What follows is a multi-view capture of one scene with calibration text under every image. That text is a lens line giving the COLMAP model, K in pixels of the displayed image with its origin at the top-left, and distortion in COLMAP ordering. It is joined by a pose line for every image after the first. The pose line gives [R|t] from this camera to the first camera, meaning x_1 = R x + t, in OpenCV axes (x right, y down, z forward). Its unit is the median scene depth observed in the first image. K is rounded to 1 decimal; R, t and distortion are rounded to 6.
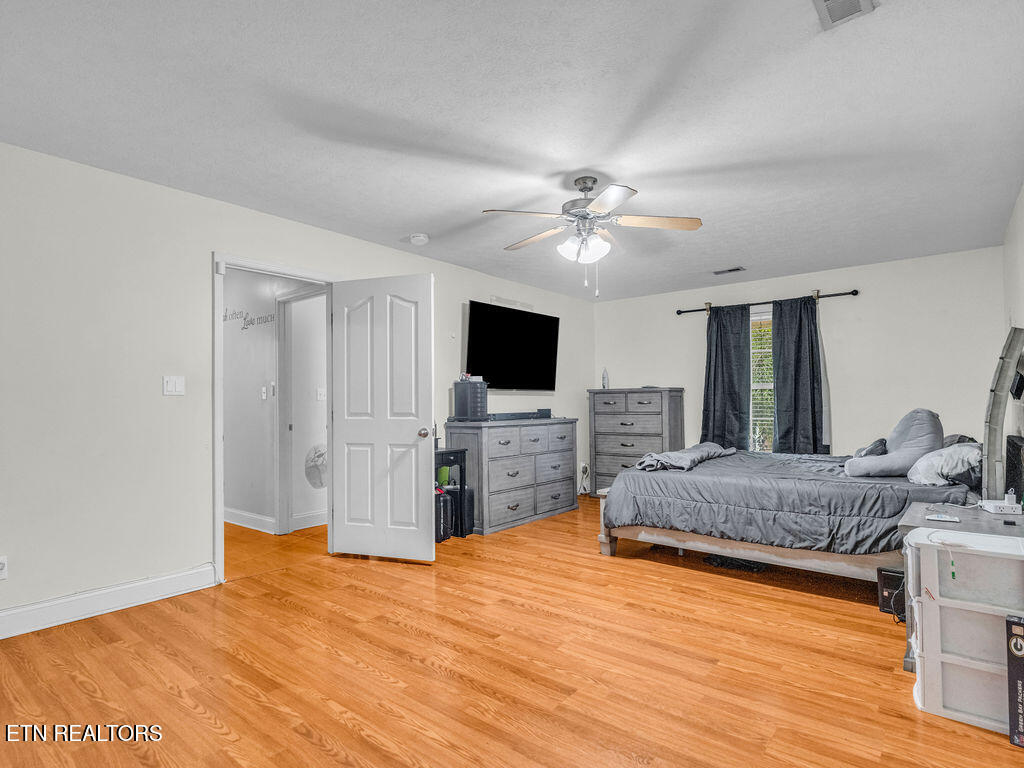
lens RADIAL K [[545.4, 0, 505.0], [0, 545.4, 371.8], [0, 0, 1]] dist [-0.004397, -0.000269]
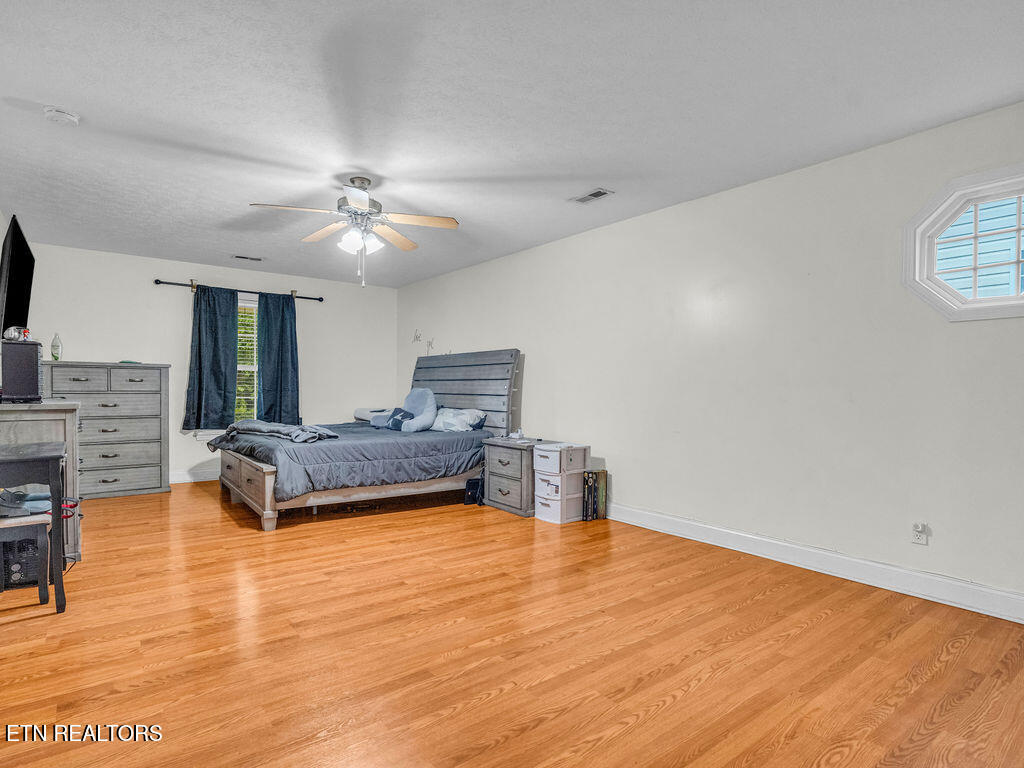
lens RADIAL K [[545.4, 0, 505.0], [0, 545.4, 371.8], [0, 0, 1]] dist [-0.004397, -0.000269]
pose [[0.235191, 0.038769, 0.971176, -0.858666], [-0.068419, 0.997386, -0.023246, 0.044752], [-0.969538, -0.060980, 0.237229, 0.433520]]
